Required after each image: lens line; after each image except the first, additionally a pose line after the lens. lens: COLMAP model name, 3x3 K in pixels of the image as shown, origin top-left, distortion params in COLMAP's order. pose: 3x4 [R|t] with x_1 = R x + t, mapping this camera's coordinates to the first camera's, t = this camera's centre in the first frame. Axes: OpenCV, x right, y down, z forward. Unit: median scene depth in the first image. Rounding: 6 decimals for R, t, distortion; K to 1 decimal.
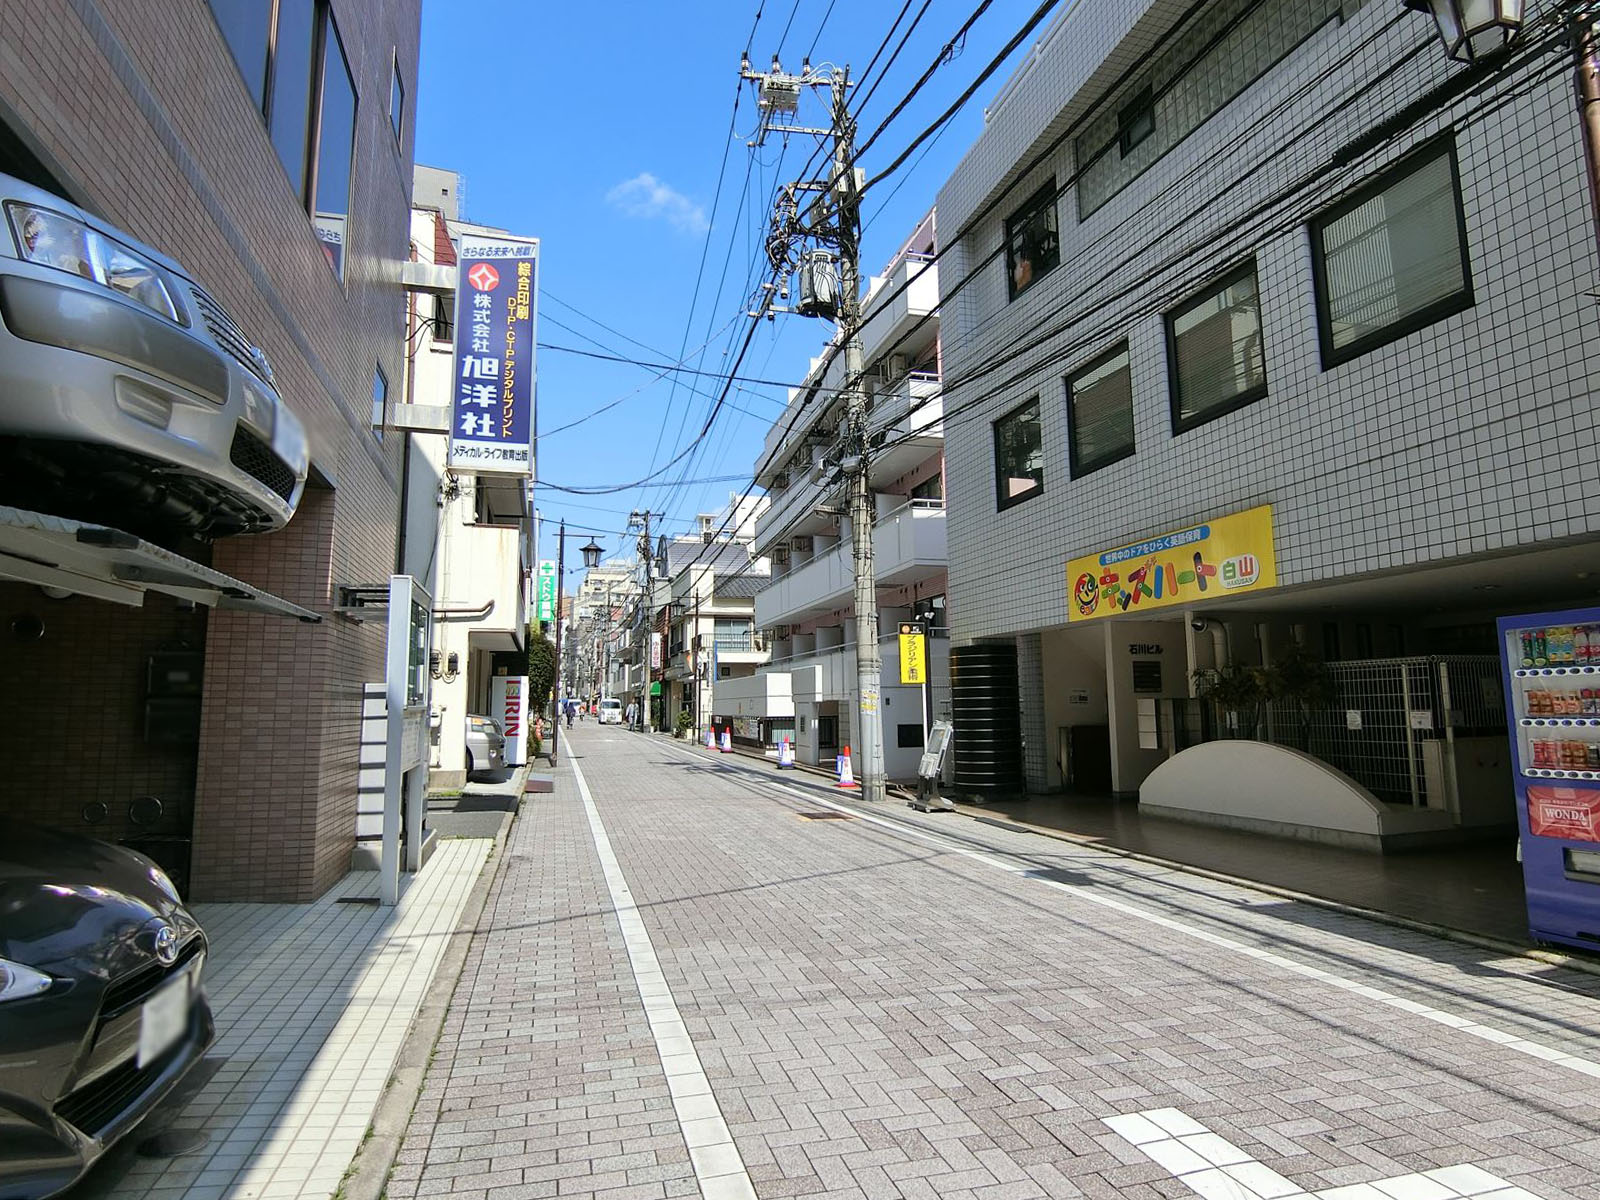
lens RADIAL K [[897.2, 0, 800.0], [0, 897.2, 600.0], [0, 0, 1]] dist [-0.005600, -0.001680]
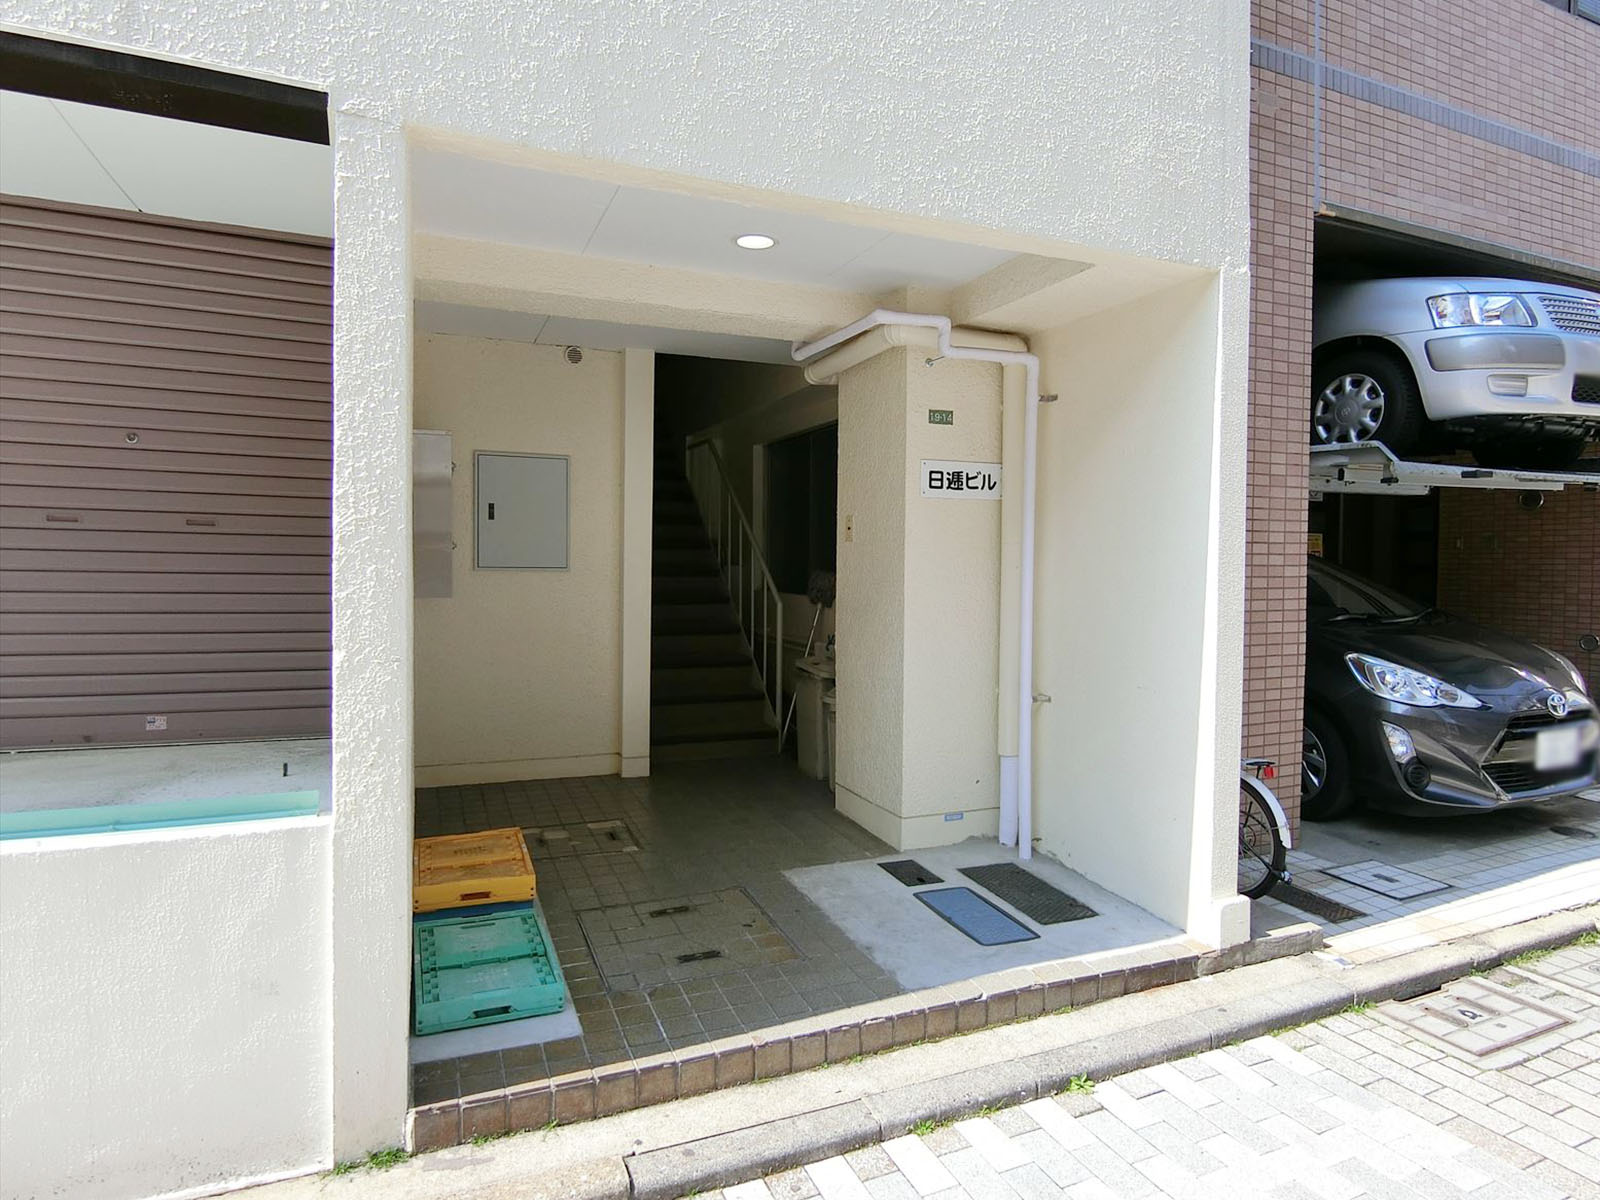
lens RADIAL K [[873.8, 0, 795.8], [0, 873.8, 569.0], [0, 0, 1]] dist [0.001966, 0.000770]
pose [[0.112043, 0.021323, -0.993475, 0.736485], [0.111036, 0.993240, 0.033840, -0.072717], [0.987480, -0.114103, 0.108918, -0.533991]]
